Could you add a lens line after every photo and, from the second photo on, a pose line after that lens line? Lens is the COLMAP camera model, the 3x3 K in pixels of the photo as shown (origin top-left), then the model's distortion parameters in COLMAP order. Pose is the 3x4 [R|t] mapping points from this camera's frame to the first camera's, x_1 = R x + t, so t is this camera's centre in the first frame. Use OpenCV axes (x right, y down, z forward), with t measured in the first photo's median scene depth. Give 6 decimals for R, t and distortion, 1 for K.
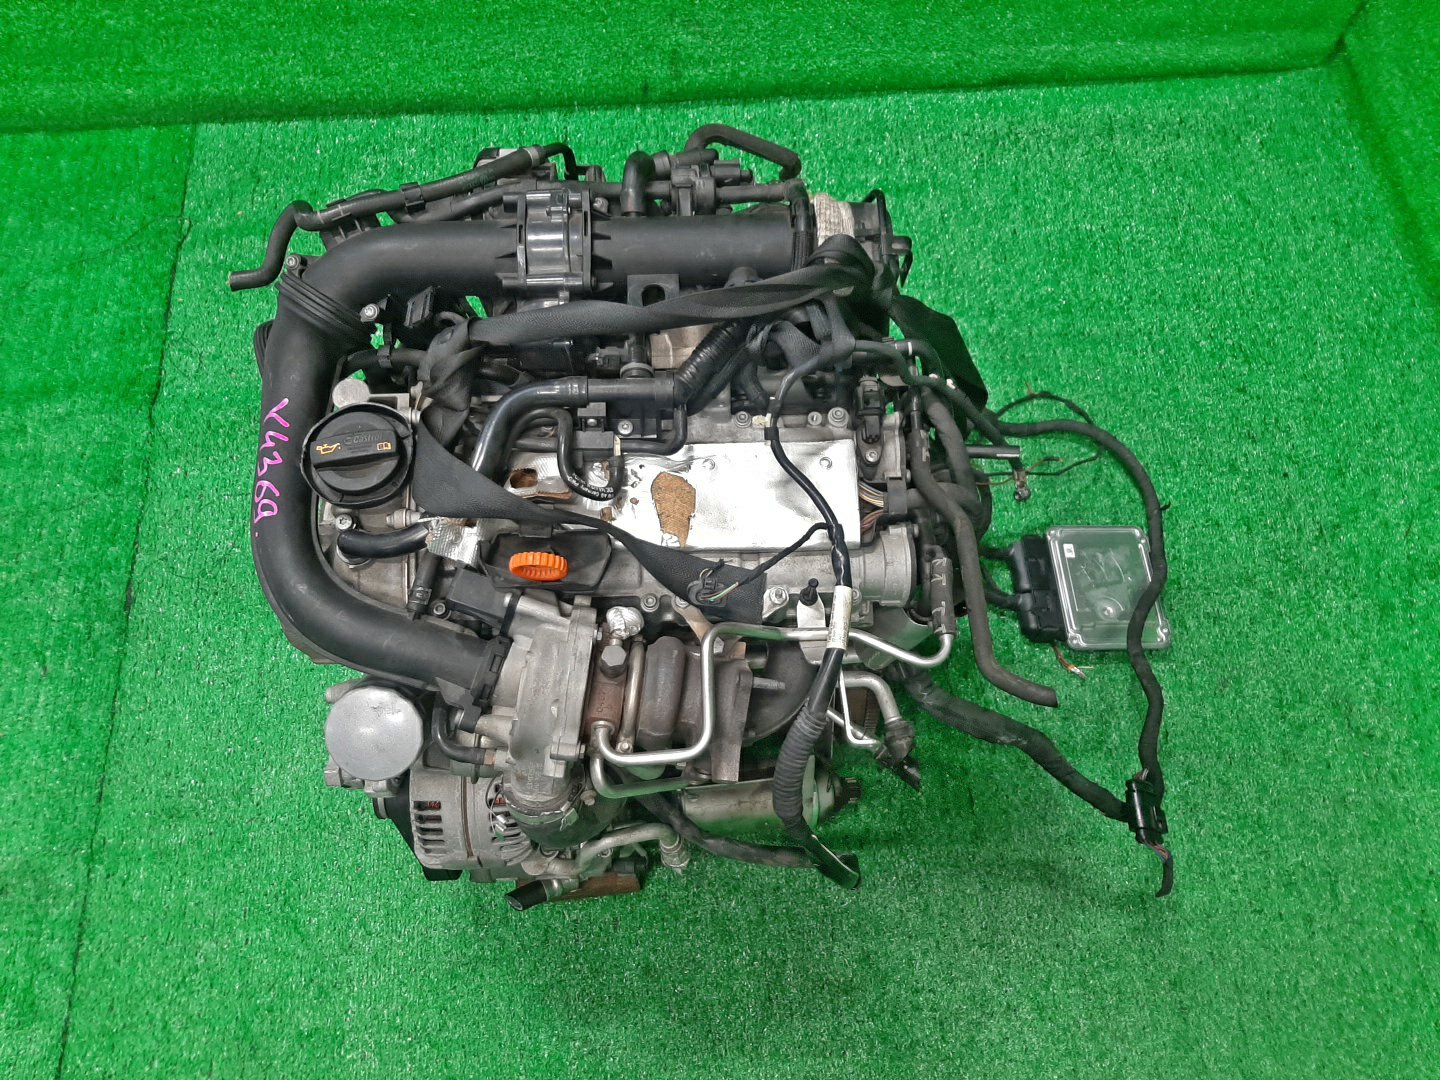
lens RADIAL K [[1120.0, 0, 730.1], [0, 1120.0, 542.5], [0, 0, 1]] dist [0.014399, -0.060178]
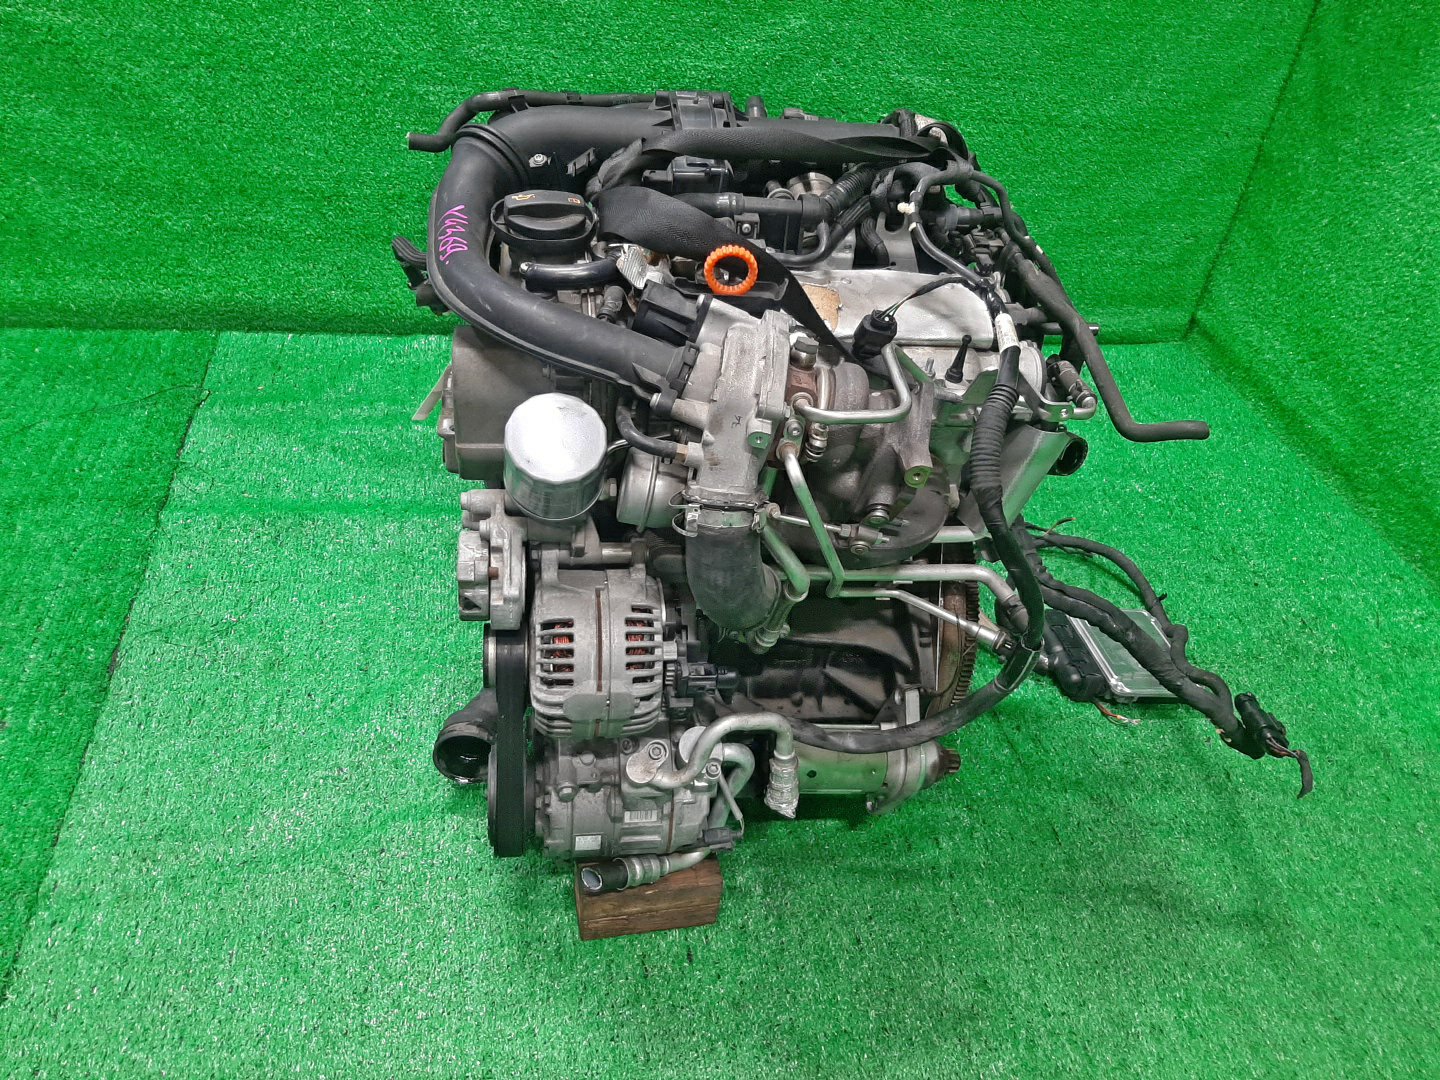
lens RADIAL K [[1120.0, 0, 731.9], [0, 1120.0, 545.3], [0, 0, 1]] dist [0.014399, -0.060178]
pose [[0.989850, 0.011708, 0.141632, -0.172532], [0.054690, 0.888470, -0.455665, 0.398894], [-0.131171, 0.458786, 0.878811, 0.101496]]
